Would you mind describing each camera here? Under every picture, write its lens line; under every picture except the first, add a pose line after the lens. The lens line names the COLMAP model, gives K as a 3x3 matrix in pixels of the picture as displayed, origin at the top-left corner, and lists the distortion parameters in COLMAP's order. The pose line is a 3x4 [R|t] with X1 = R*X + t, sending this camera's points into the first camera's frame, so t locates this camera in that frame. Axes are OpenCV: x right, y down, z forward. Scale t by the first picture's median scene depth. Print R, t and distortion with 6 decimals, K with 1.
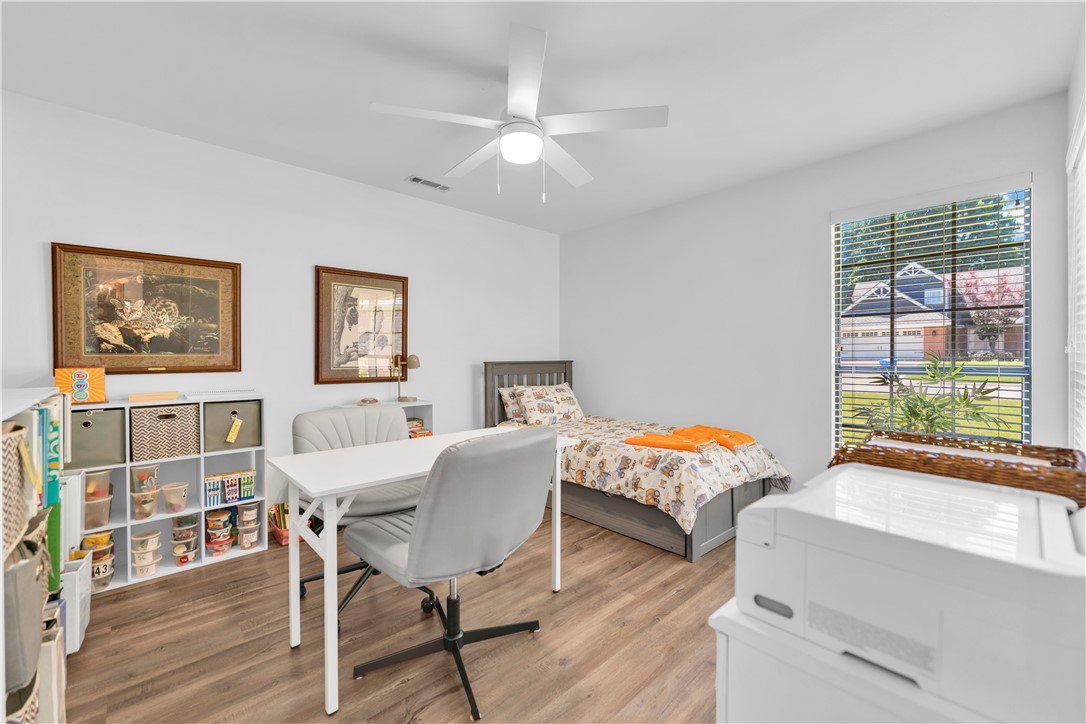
lens RADIAL K [[443.5, 0, 538.2], [0, 443.5, 358.5], [0, 0, 1]] dist [-0.004036, 0.000092]
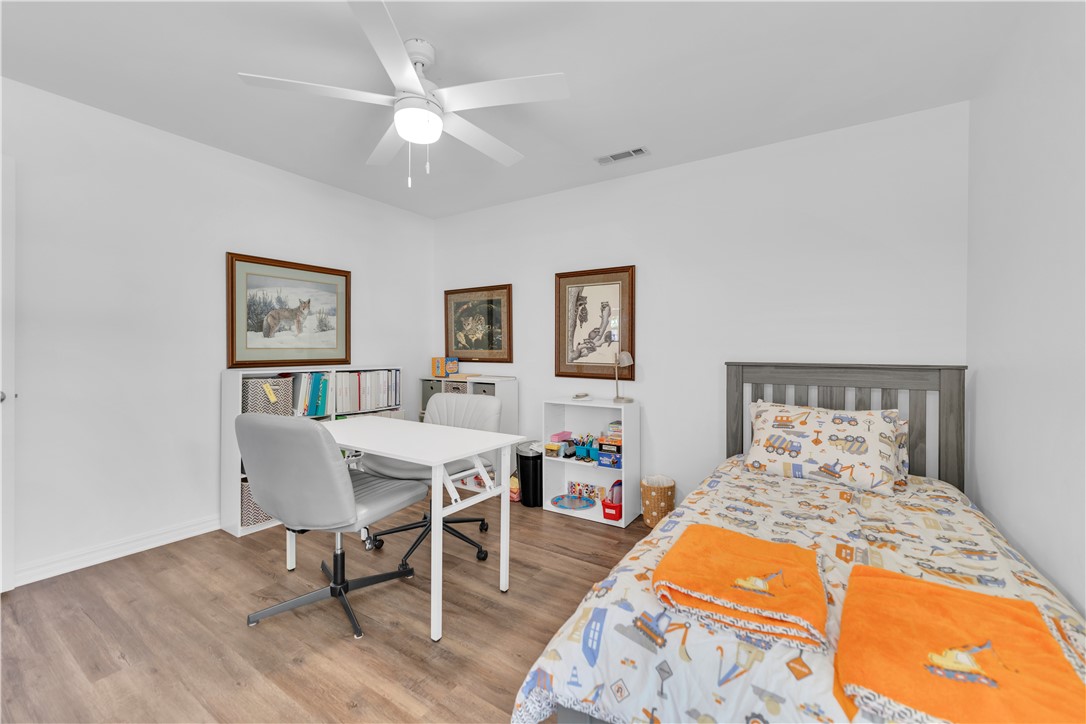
lens RADIAL K [[443.5, 0, 538.2], [0, 443.5, 354.6], [0, 0, 1]] dist [-0.004036, 0.000092]
pose [[0.236336, 0.007508, -0.971642, 0.588503], [-0.014711, 0.999883, 0.004148, -0.003202], [0.971560, 0.013314, 0.236419, 0.664431]]
